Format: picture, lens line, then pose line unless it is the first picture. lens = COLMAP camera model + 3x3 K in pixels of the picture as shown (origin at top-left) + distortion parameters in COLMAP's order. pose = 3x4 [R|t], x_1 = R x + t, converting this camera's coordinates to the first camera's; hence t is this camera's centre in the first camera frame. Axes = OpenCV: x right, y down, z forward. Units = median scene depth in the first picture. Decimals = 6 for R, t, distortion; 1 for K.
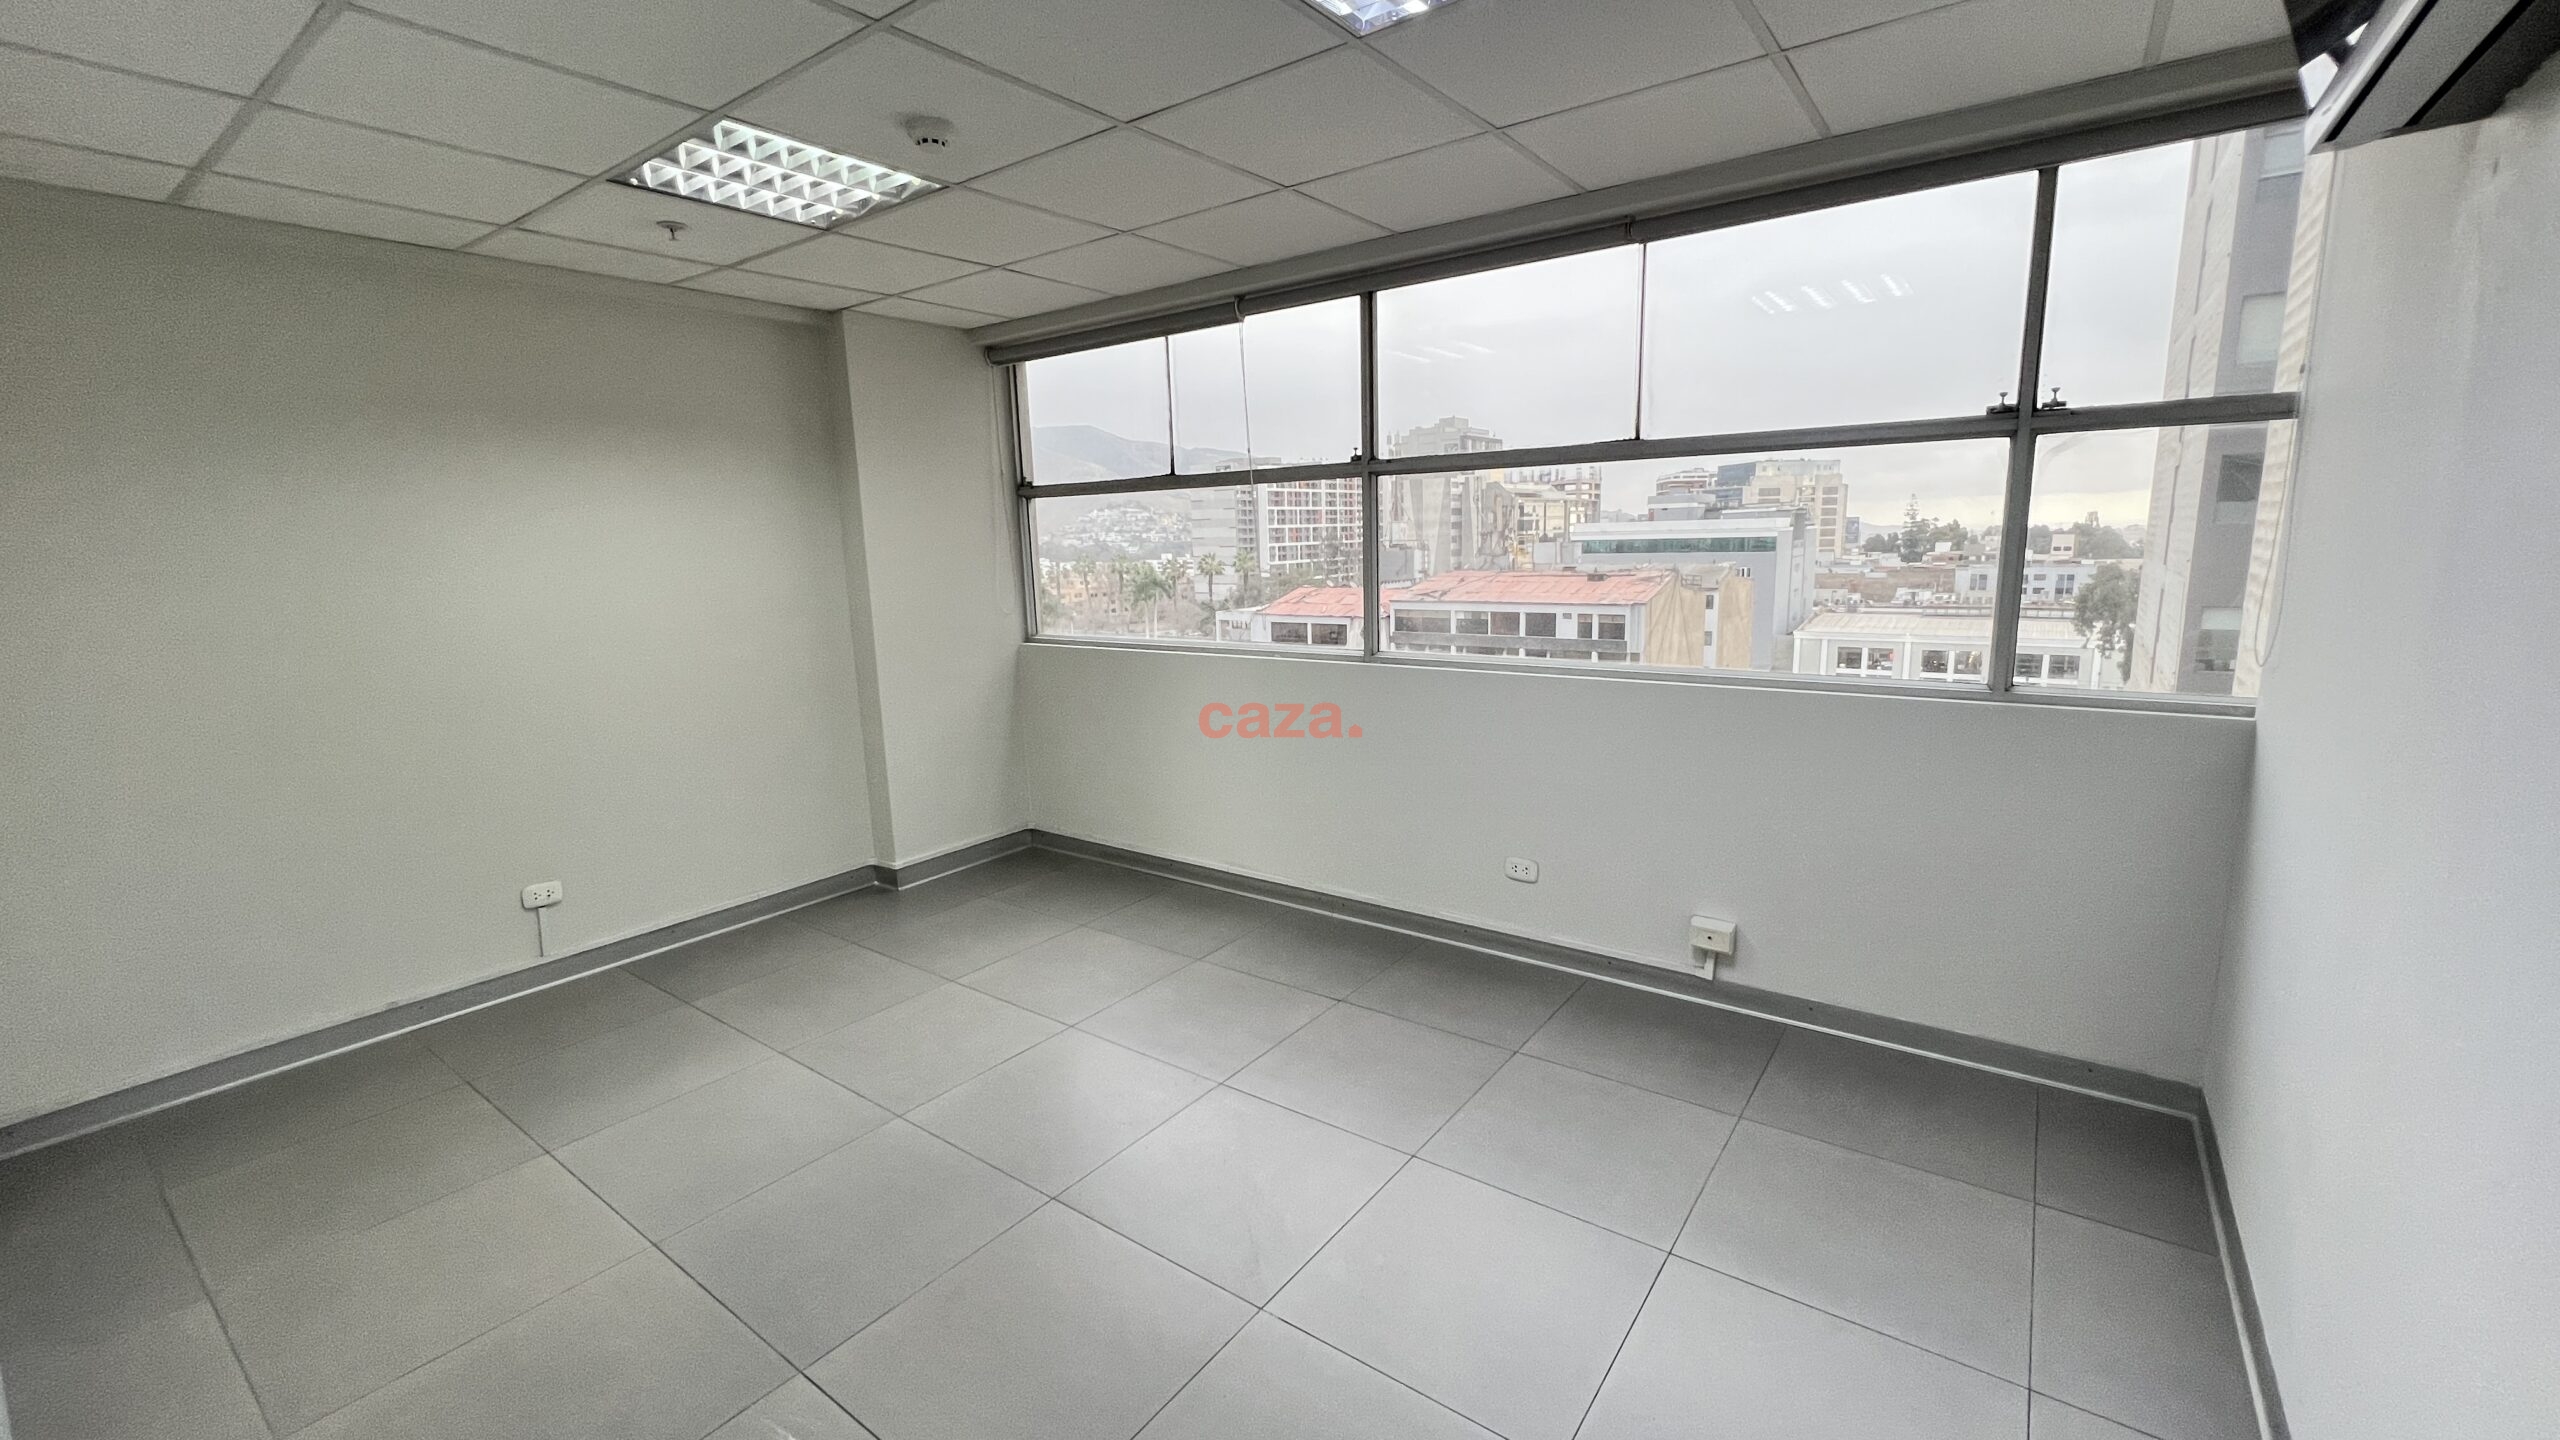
lens RADIAL K [[1027.9, 0, 1285.7], [0, 1027.9, 717.4], [0, 0, 1]] dist [-0.000803, -0.000136]
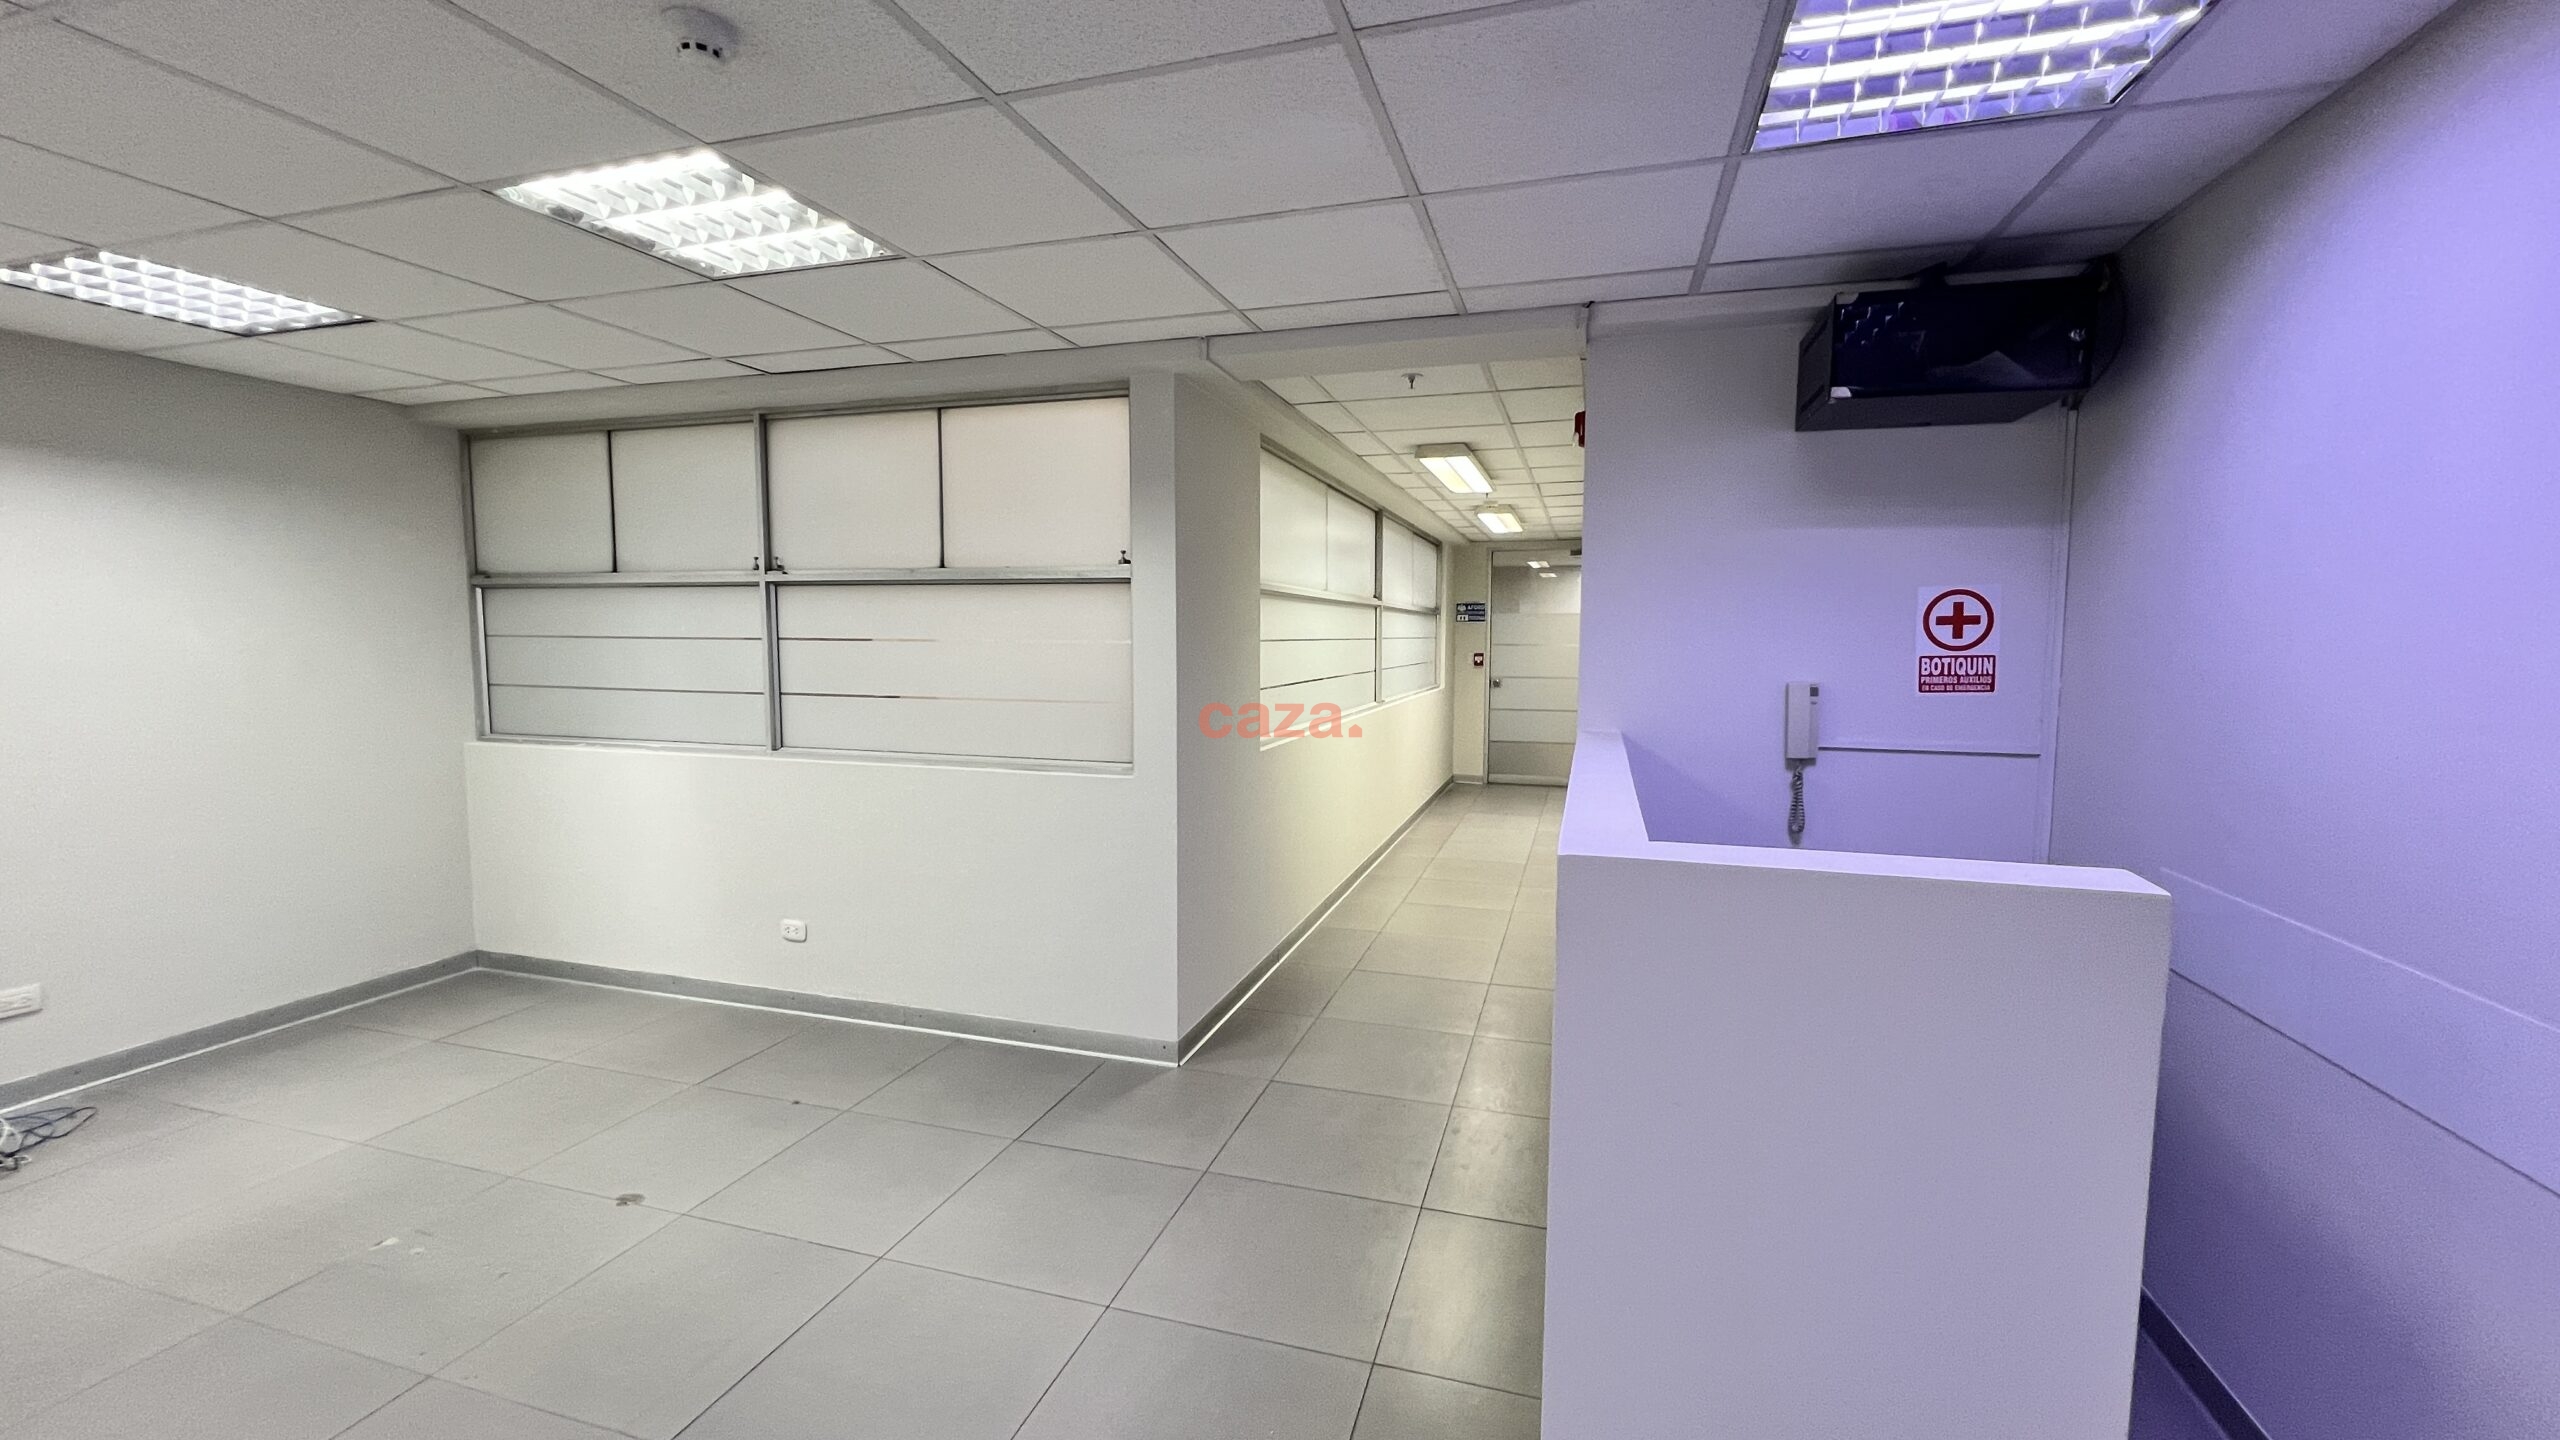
lens RADIAL K [[1020.2, 0, 1283.0], [0, 1020.2, 699.4], [0, 0, 1]] dist [-0.001270, -0.000261]
pose [[0.943790, 0.010071, 0.330393, 0.379053], [0.029233, 0.993076, -0.113777, 0.040577], [-0.329252, 0.117040, 0.936960, -0.268401]]
